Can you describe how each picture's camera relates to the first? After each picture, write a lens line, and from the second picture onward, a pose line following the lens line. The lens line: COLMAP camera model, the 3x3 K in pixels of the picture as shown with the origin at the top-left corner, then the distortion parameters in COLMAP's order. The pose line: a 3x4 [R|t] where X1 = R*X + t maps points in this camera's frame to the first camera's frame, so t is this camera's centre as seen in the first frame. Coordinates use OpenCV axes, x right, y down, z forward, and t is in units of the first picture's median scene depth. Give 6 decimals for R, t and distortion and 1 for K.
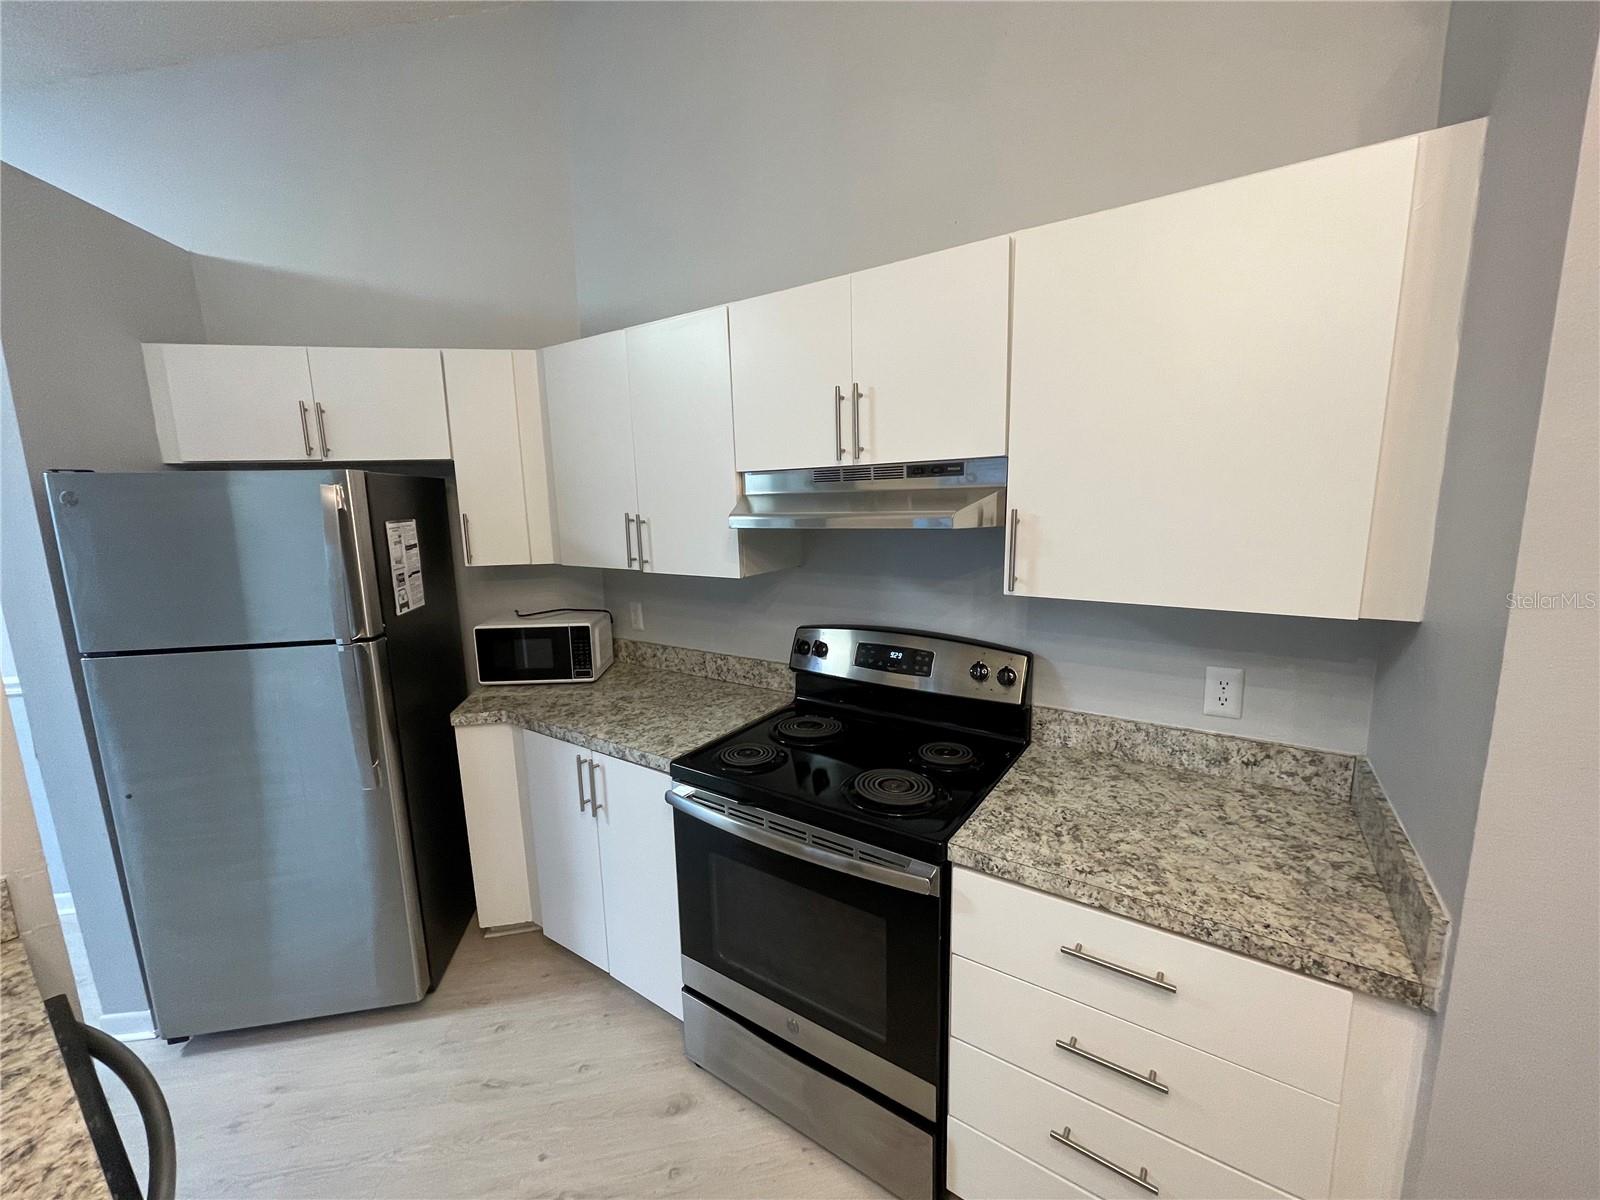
lens RADIAL K [[641.7, 0, 792.9], [0, 641.7, 600.5], [0, 0, 1]] dist [-0.000555, -0.000161]
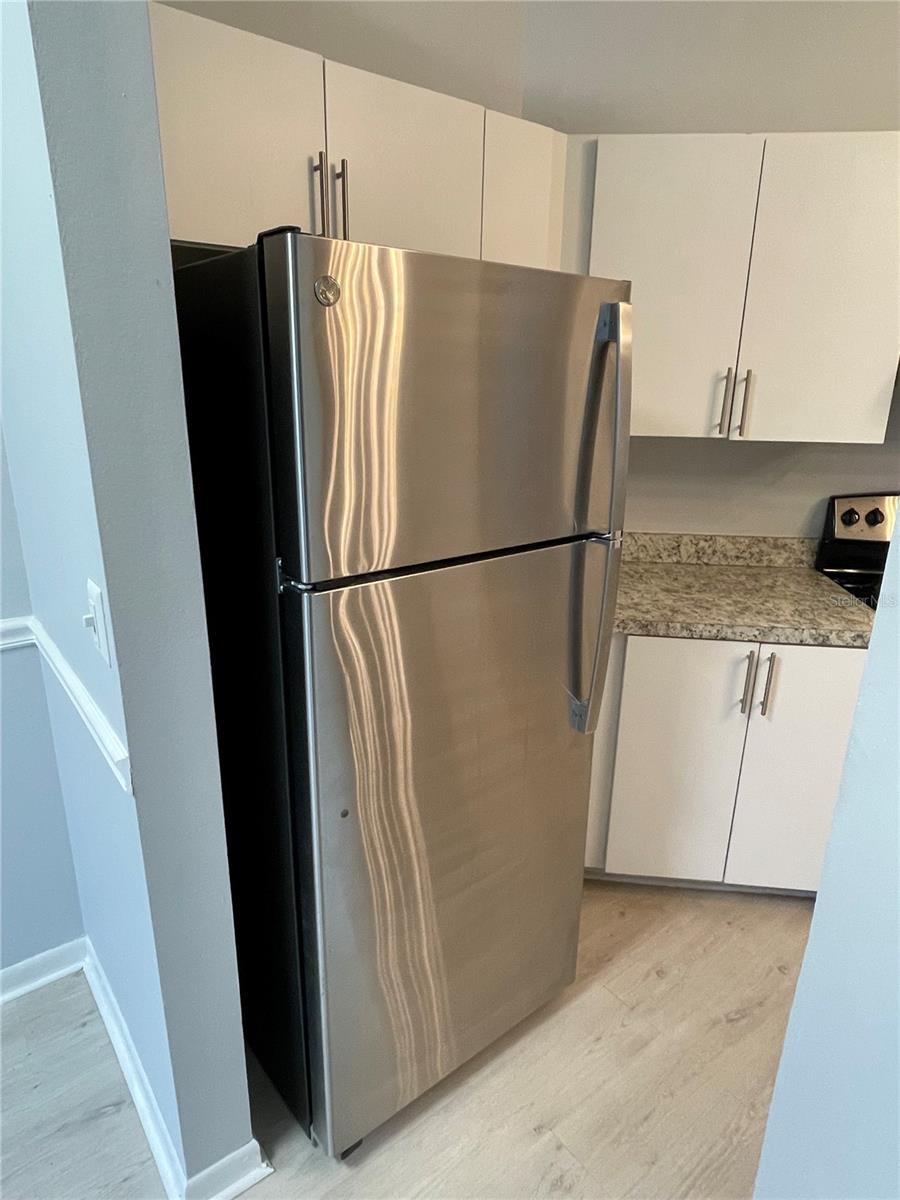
lens RADIAL K [[705.9, 0, 453.0], [0, 705.9, 590.8], [0, 0, 1]] dist [0.000712, -0.000484]
pose [[0.879144, -0.101627, 0.465593, -1.150697], [0.039438, 0.989161, 0.141441, 0.007720], [-0.474921, -0.105985, 0.873623, 0.367874]]
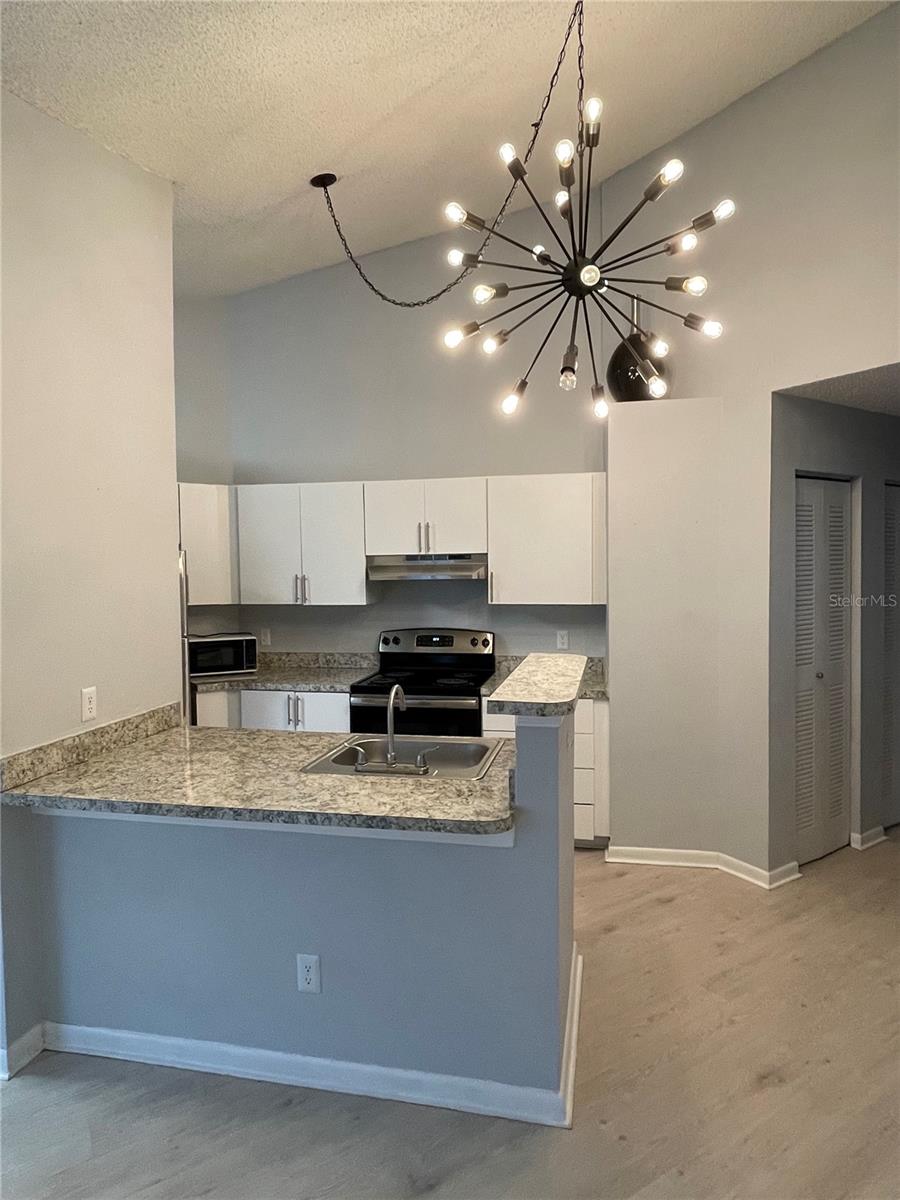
lens RADIAL K [[729.4, 0, 450.0], [0, 729.4, 600.0], [0, 0, 1]] dist [0.000529, -0.000176]
pose [[0.921189, -0.010070, 0.388986, -0.761777], [0.054999, 0.992999, -0.104540, 0.216149], [-0.385210, 0.117695, 0.915293, -1.309140]]
